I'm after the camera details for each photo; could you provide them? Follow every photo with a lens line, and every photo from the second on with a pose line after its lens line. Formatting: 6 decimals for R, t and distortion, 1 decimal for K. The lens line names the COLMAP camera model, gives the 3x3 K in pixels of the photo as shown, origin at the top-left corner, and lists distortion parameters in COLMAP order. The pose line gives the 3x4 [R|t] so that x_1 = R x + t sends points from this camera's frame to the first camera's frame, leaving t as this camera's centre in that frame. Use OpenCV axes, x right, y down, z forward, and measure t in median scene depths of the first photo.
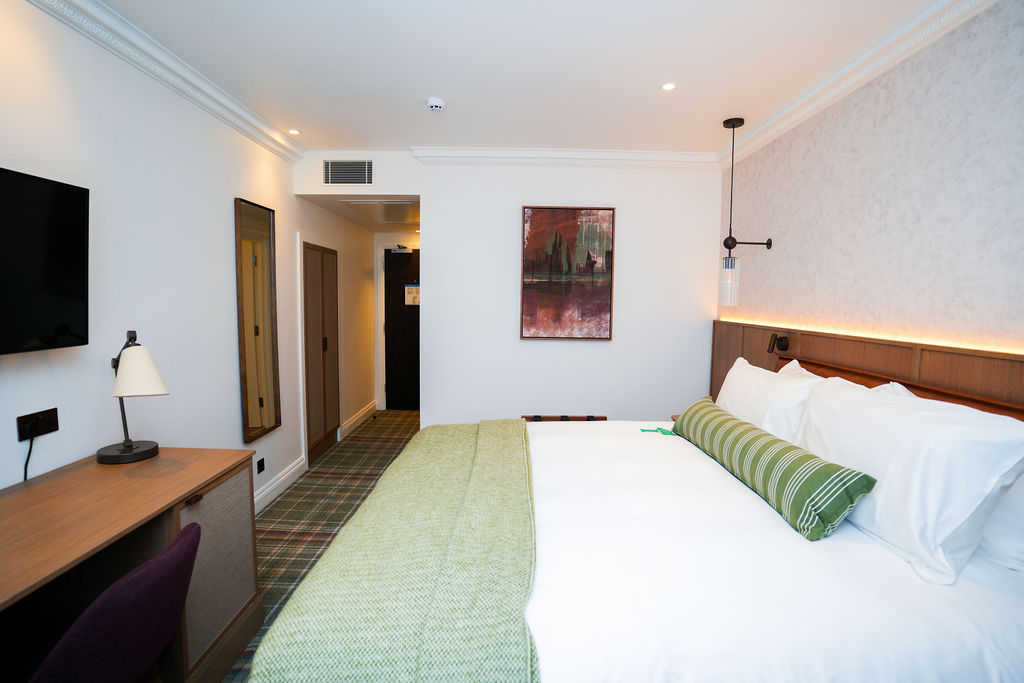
lens RADIAL K [[496.3, 0, 512.0], [0, 496.3, 341.5], [0, 0, 1]] dist [-0.001238, 0.000184]
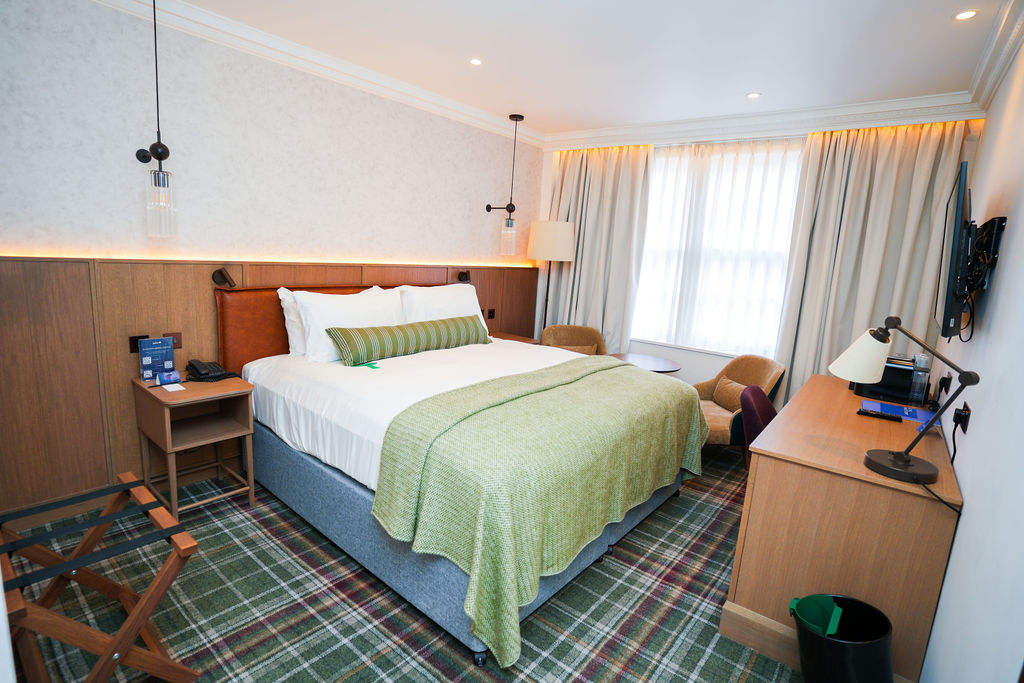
lens RADIAL K [[496.3, 0, 512.0], [0, 496.3, 341.5], [0, 0, 1]] dist [-0.001238, 0.000184]
pose [[-0.773040, -0.169154, 0.611389, -0.628314], [-0.009190, 0.966677, 0.255833, -0.156455], [-0.634291, 0.192150, -0.748835, 1.695110]]
